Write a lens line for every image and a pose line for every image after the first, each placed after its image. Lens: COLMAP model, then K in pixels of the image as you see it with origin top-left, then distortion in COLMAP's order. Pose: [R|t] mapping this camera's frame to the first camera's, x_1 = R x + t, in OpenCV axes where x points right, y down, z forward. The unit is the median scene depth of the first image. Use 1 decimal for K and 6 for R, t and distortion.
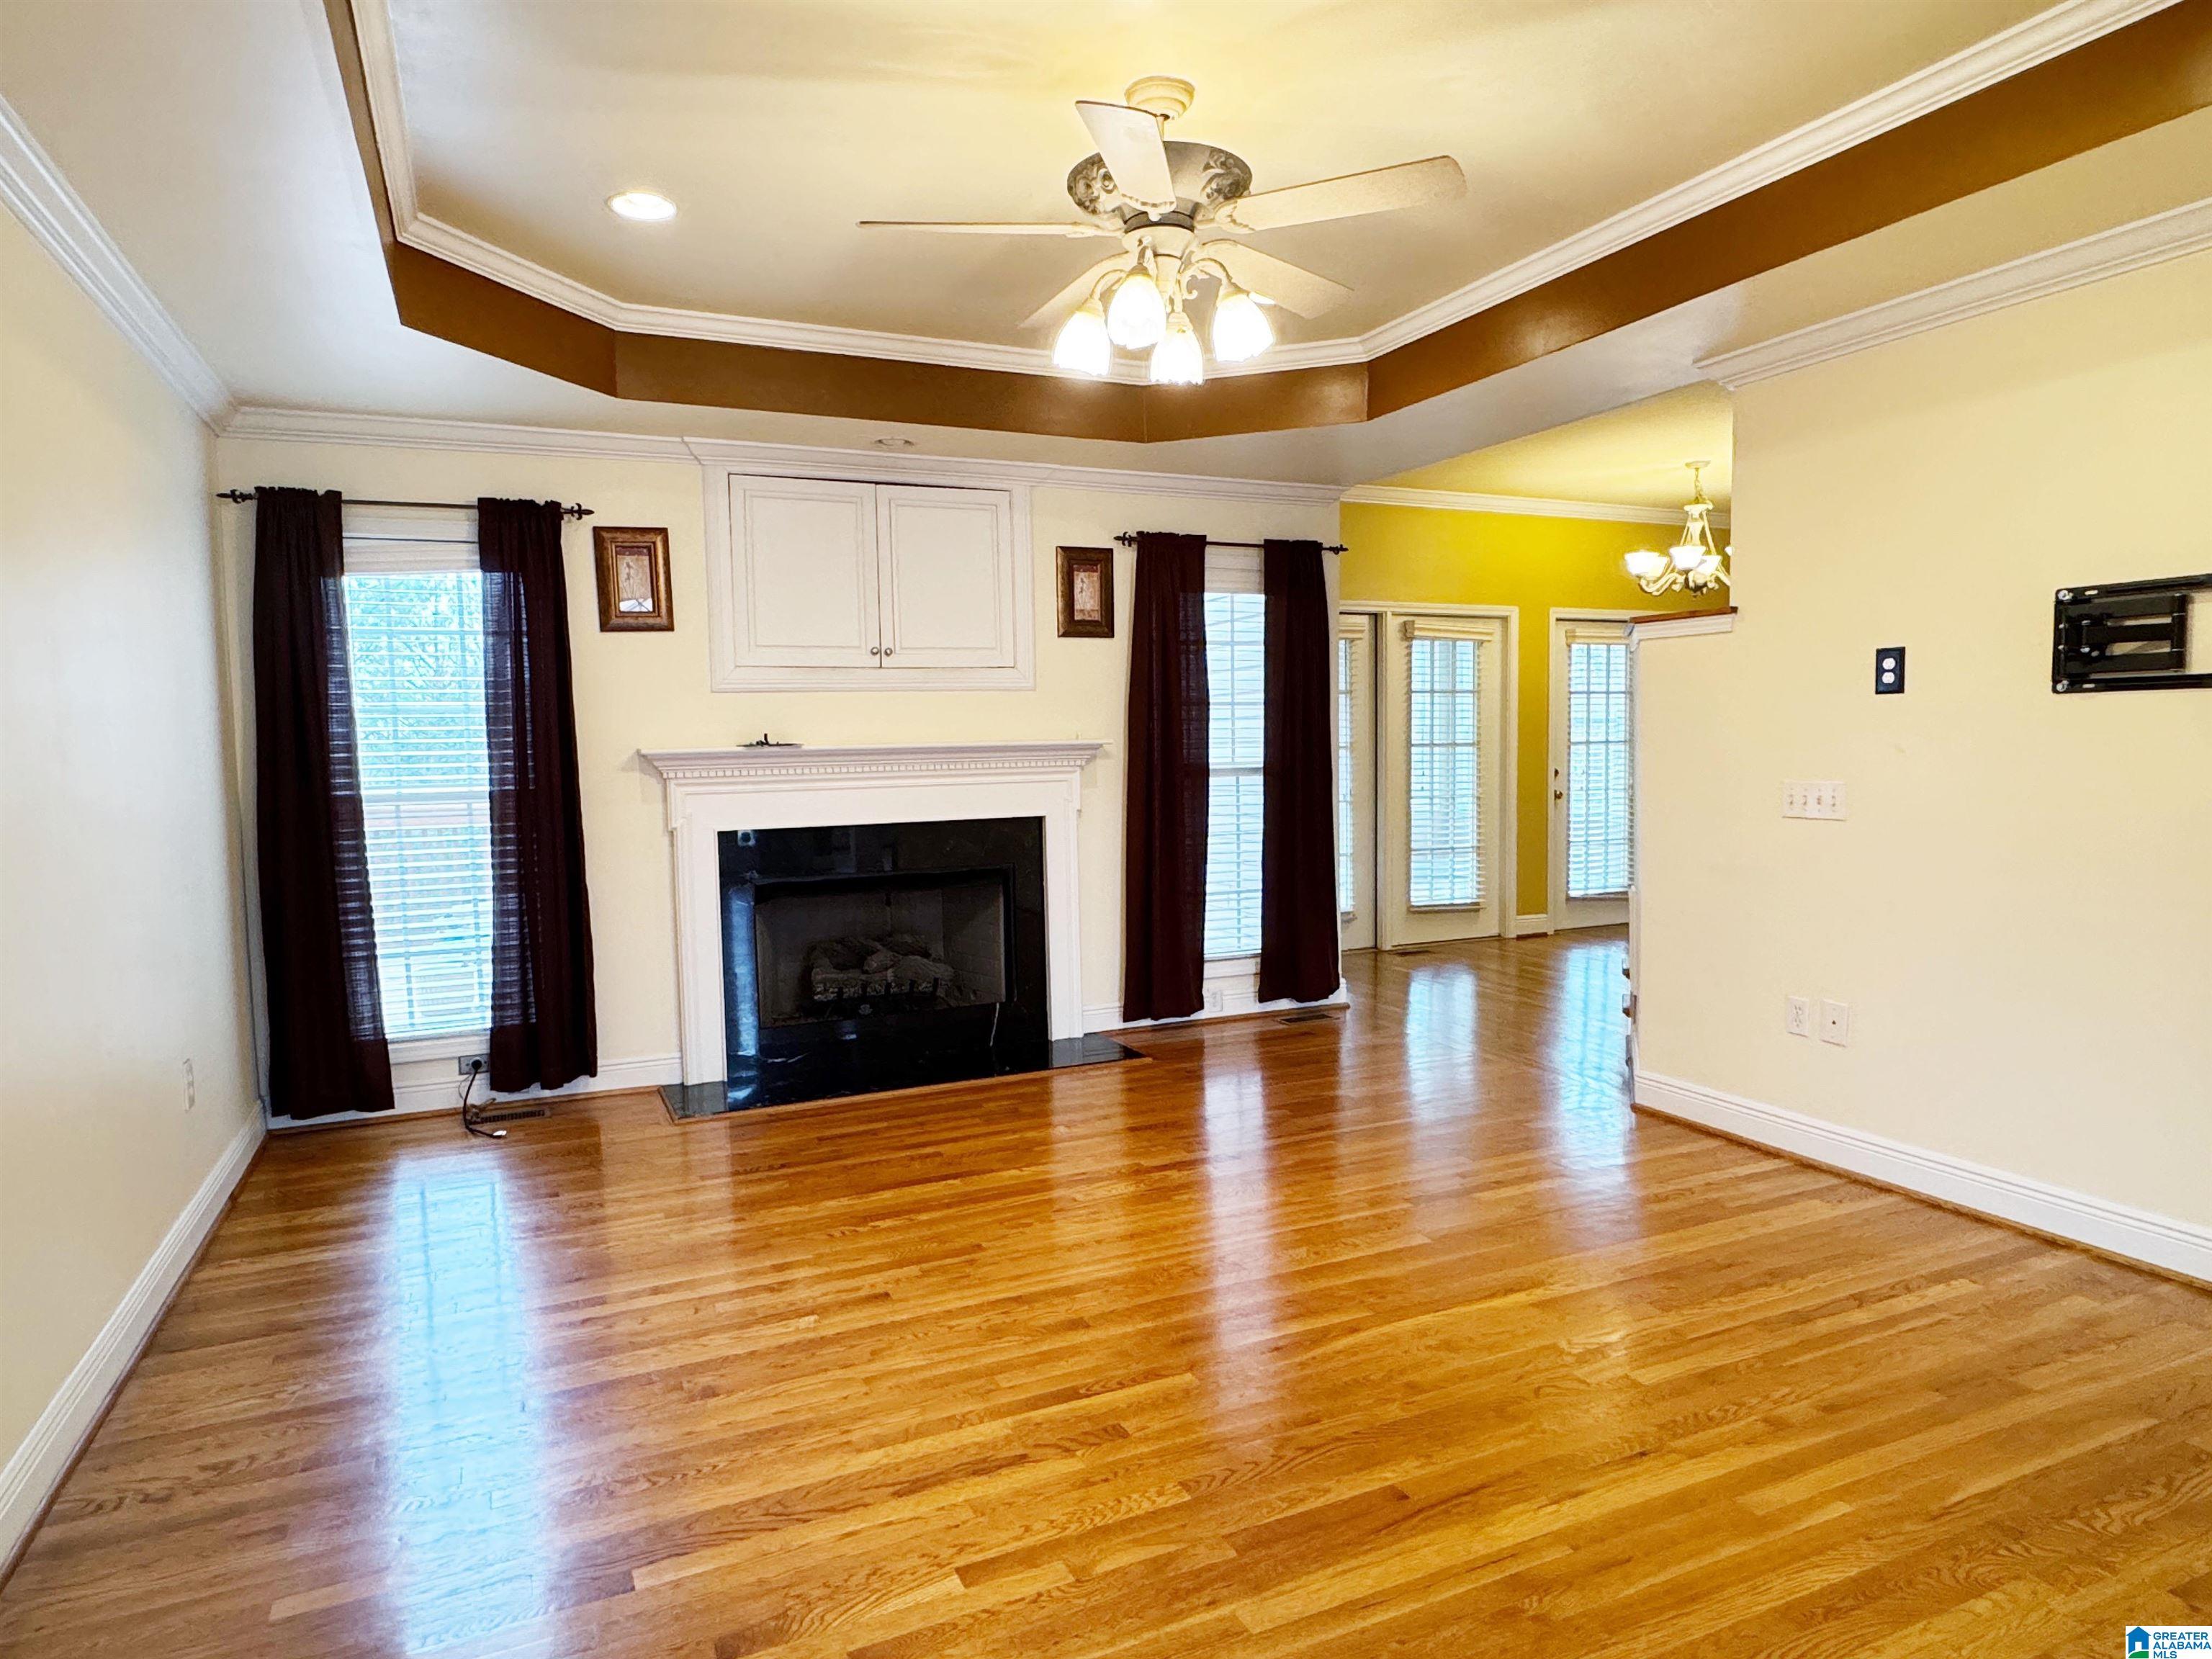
lens RADIAL K [[1316.5, 0, 1099.5], [0, 1316.5, 835.3], [0, 0, 1]] dist [-0.009670, 0.004126]
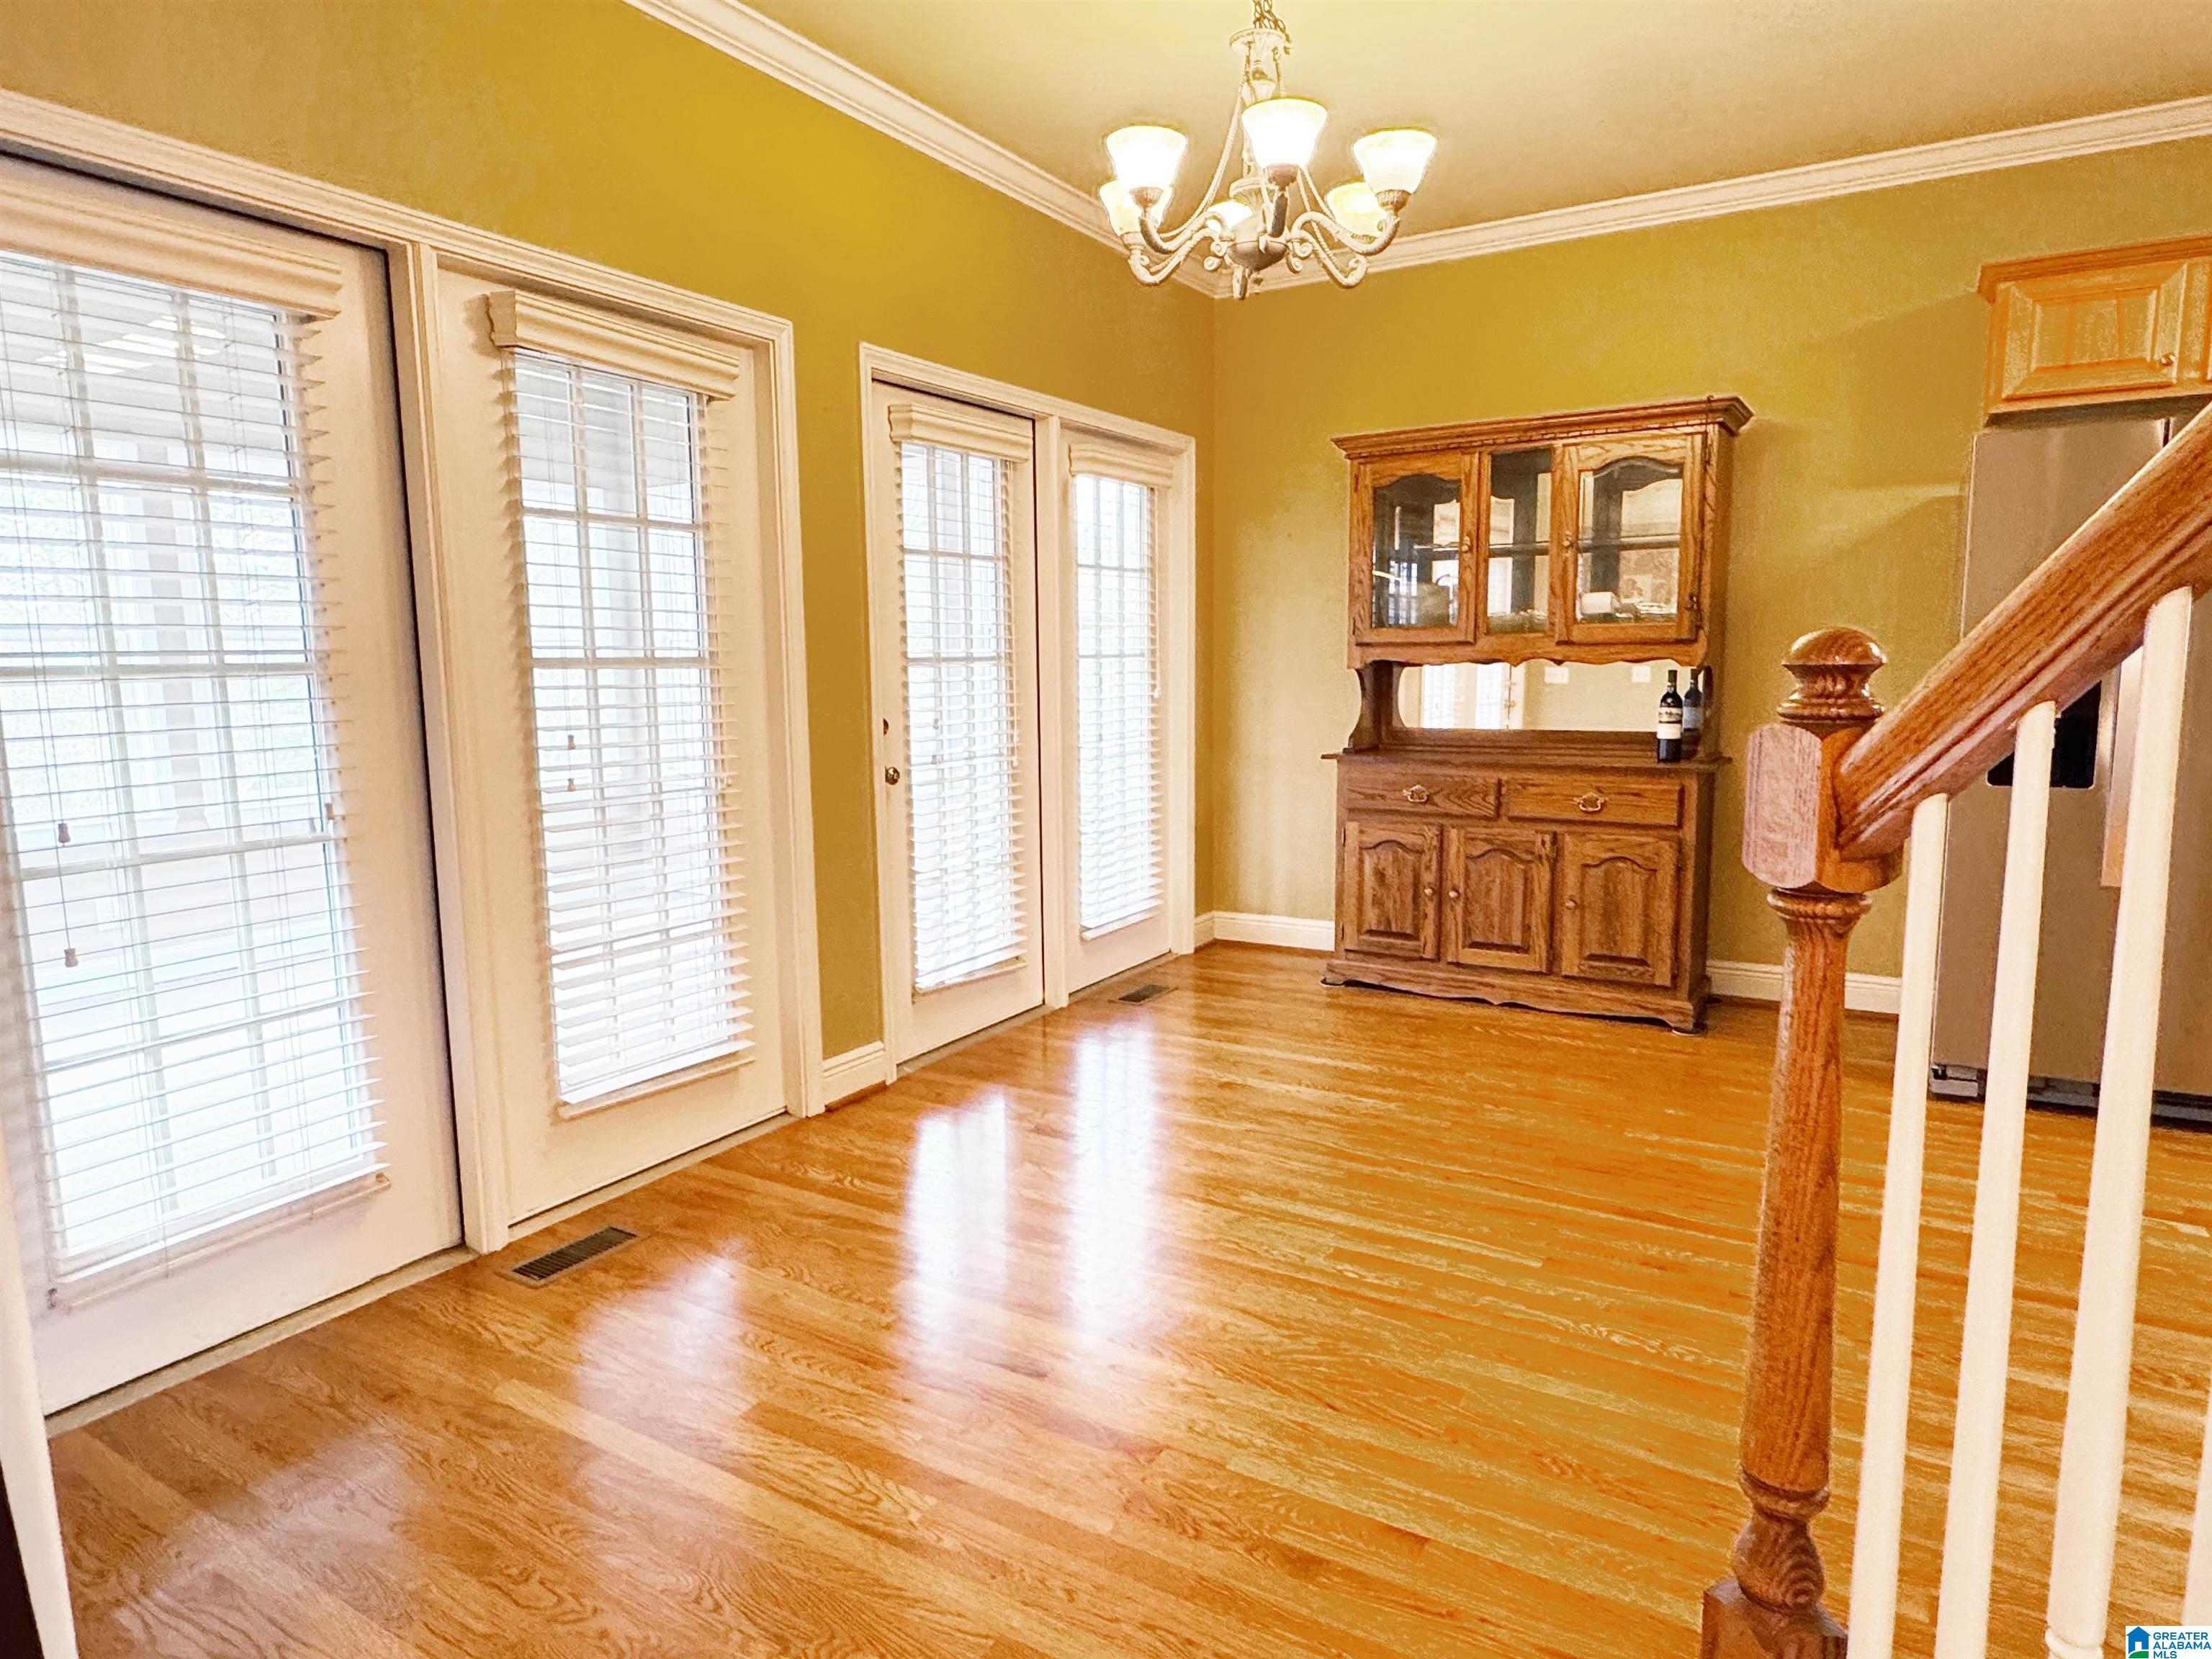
lens RADIAL K [[1322.2, 0, 1100.9], [0, 1322.2, 818.5], [0, 0, 1]] dist [-0.021817, -0.000105]
pose [[0.817699, -0.066143, 0.571833, 0.226746], [0.045664, 0.997700, 0.050104, -0.054001], [-0.573832, -0.014858, 0.818838, 0.896962]]
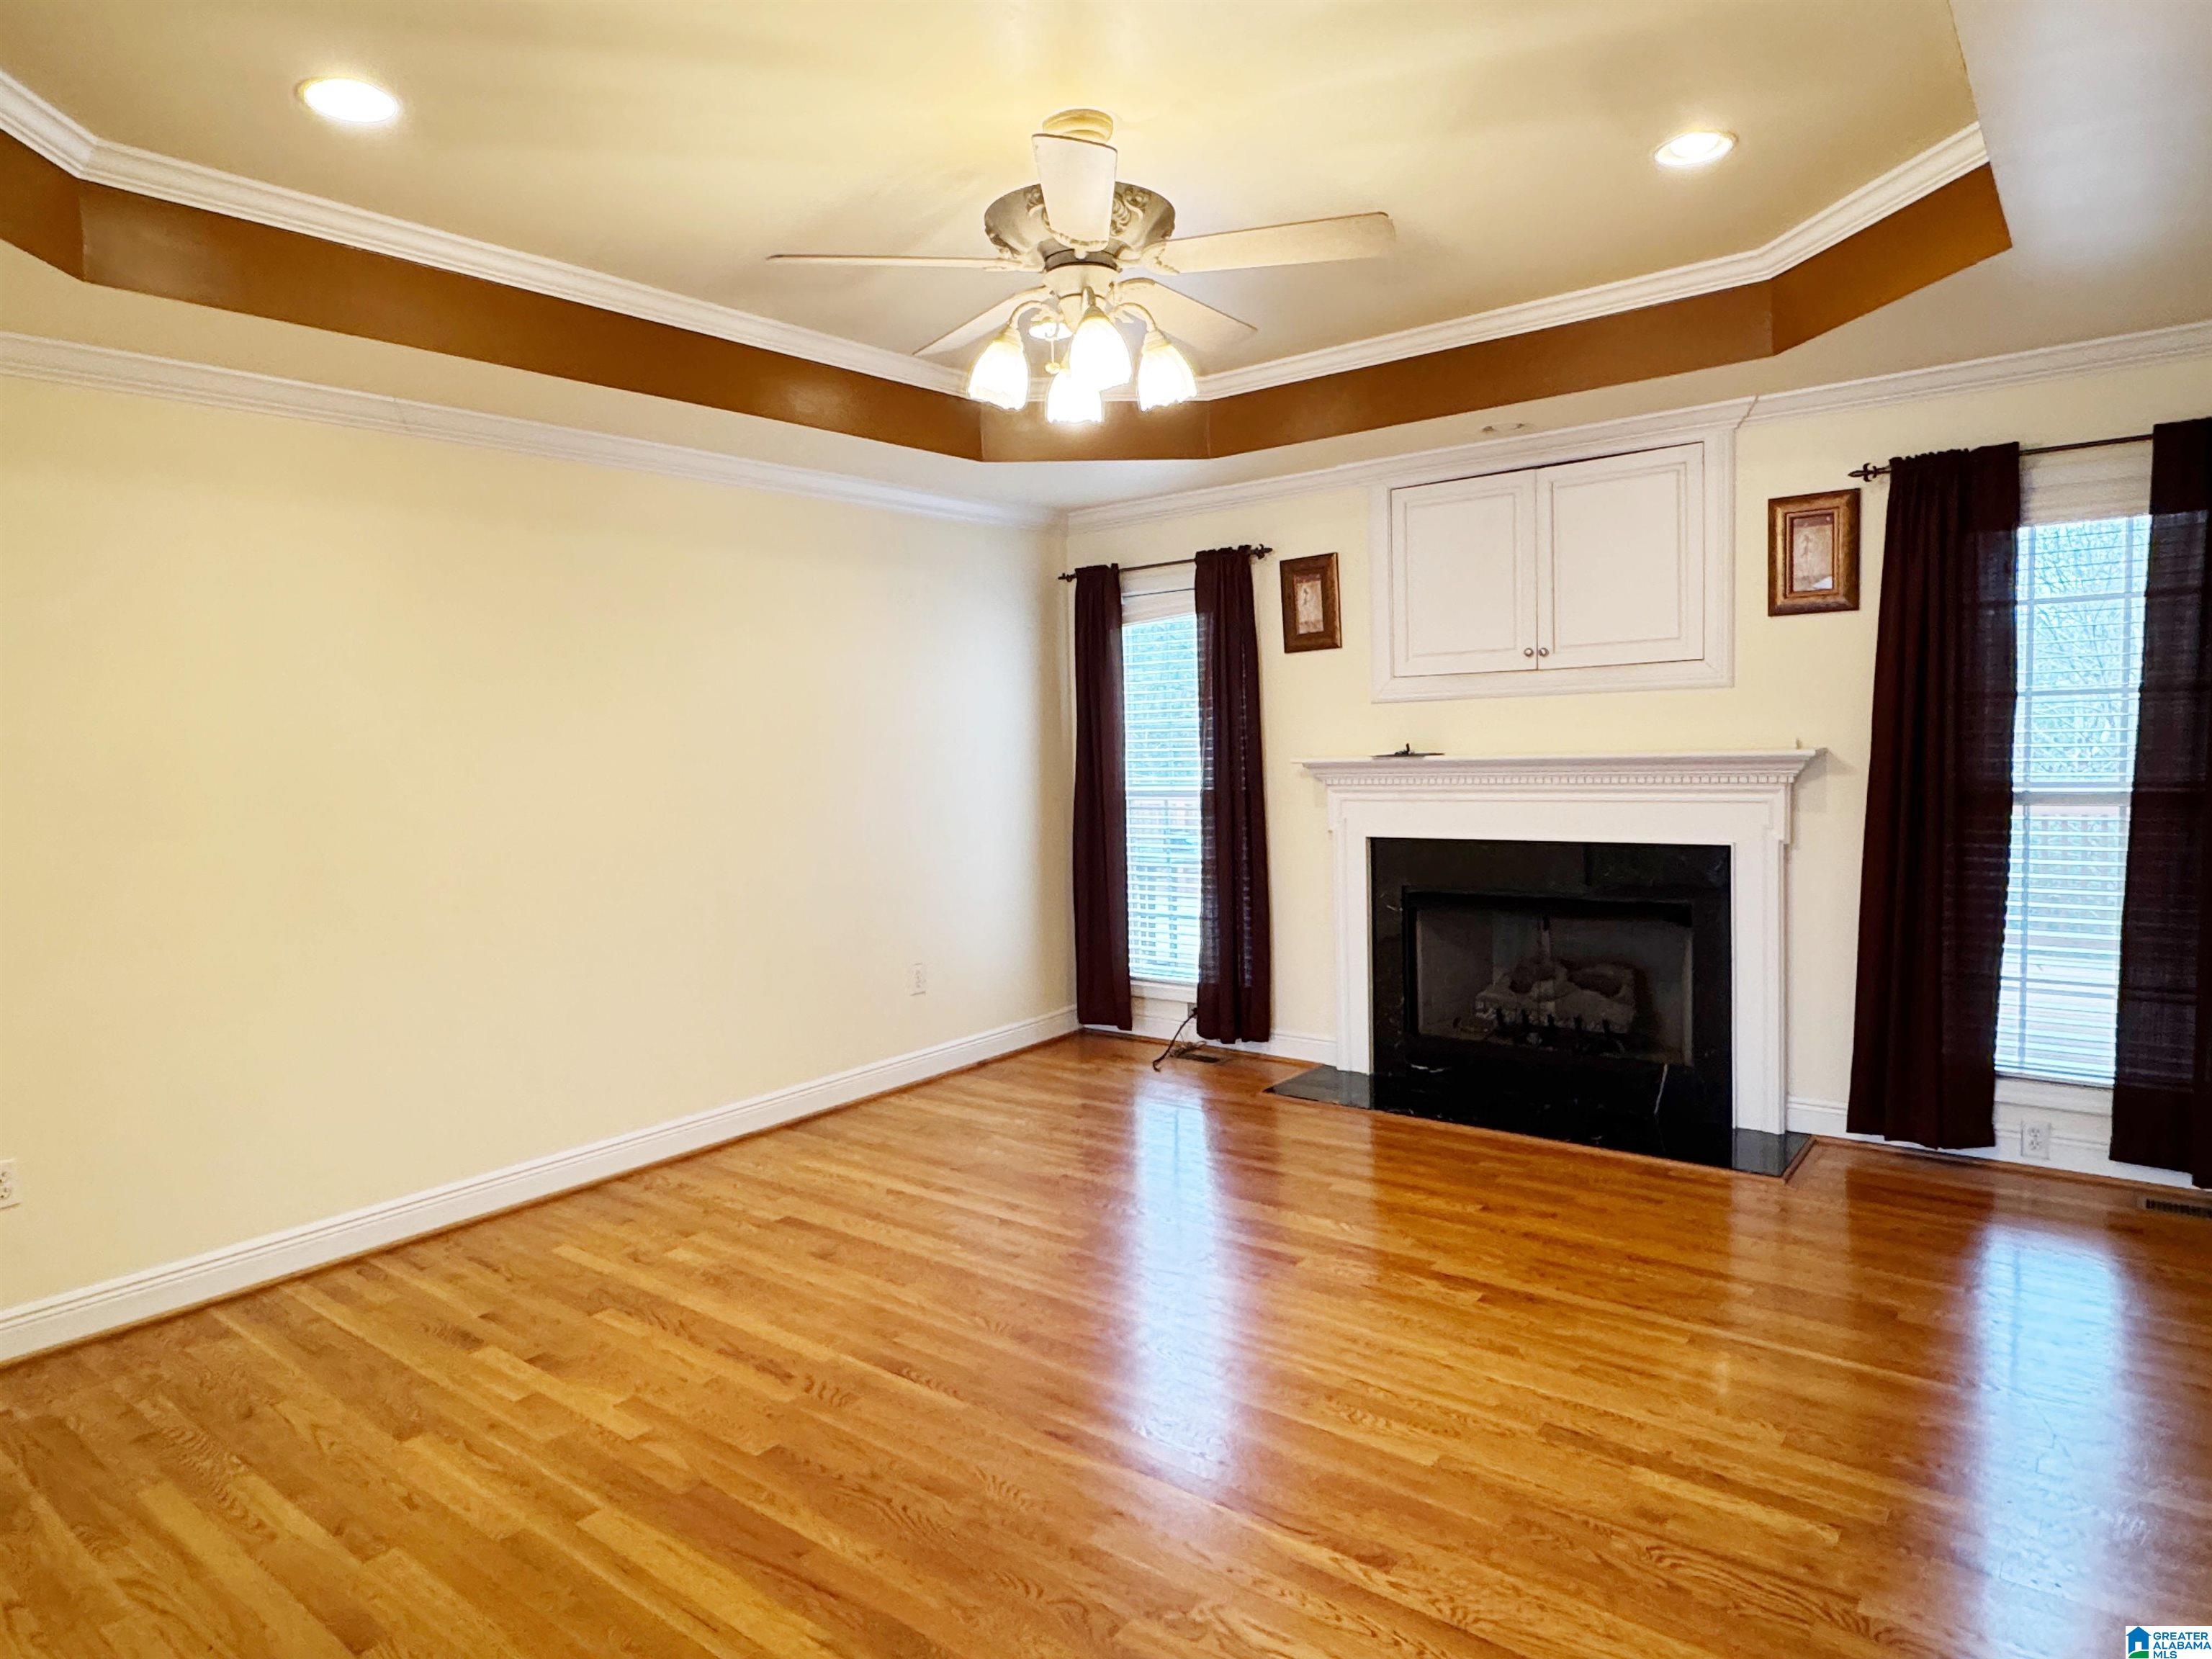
lens RADIAL K [[1318.1, 0, 1094.9], [0, 1318.1, 825.1], [0, 0, 1]] dist [-0.002568, -0.000685]
pose [[0.454998, 0.064137, -0.888180, 0.489789], [-0.043634, 0.997811, 0.049701, -0.049583], [0.889423, 0.016141, 0.456800, 0.296100]]
